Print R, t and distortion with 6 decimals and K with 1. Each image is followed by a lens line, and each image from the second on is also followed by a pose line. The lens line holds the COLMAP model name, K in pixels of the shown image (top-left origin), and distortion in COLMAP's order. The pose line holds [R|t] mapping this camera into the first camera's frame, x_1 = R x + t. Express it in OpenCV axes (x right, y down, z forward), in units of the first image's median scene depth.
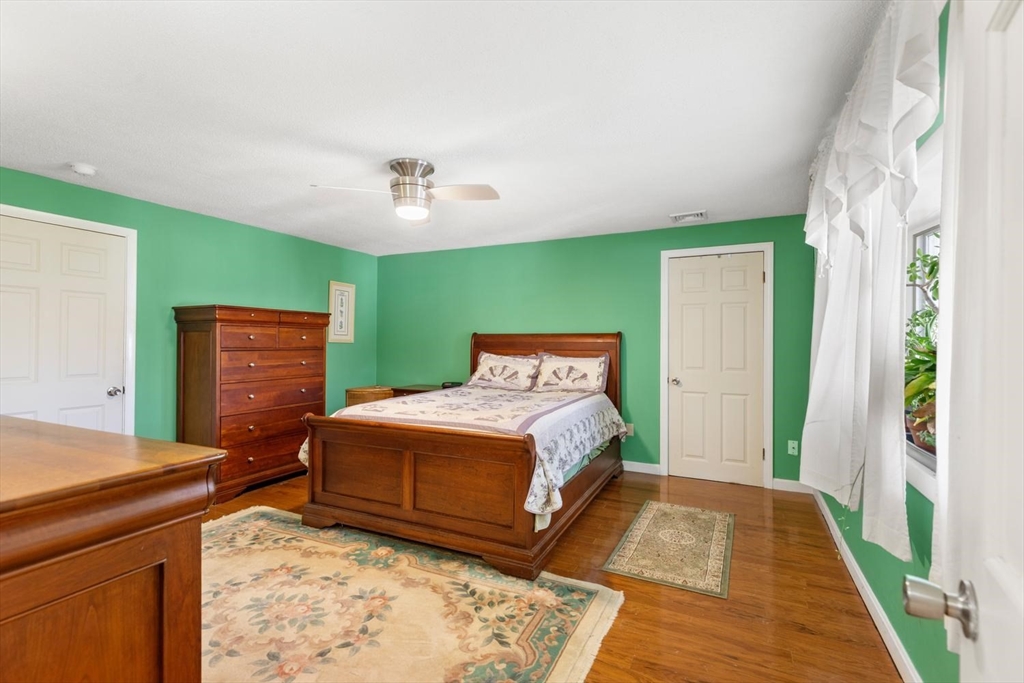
lens RADIAL K [[468.0, 0, 514.1], [0, 468.0, 343.1], [0, 0, 1]] dist [0.009919, -0.002379]
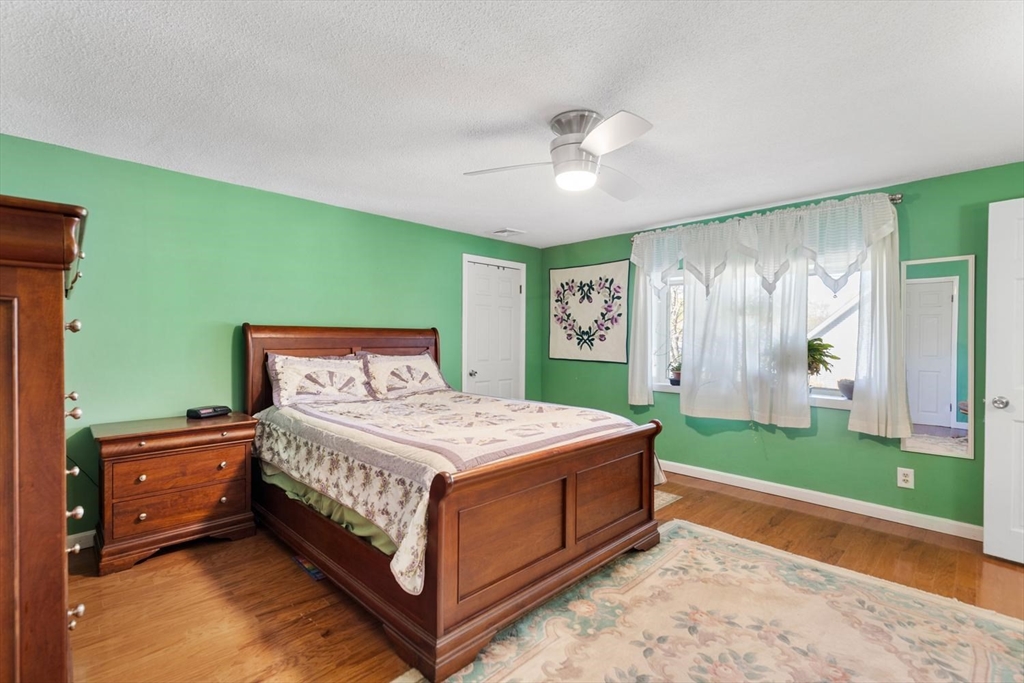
lens RADIAL K [[468.0, 0, 513.4], [0, 468.0, 341.7], [0, 0, 1]] dist [0.009919, -0.002379]
pose [[0.327966, -0.006853, 0.944665, -1.068206], [0.000753, 0.999975, 0.006993, -0.003166], [-0.944689, -0.001582, 0.327963, 0.866355]]
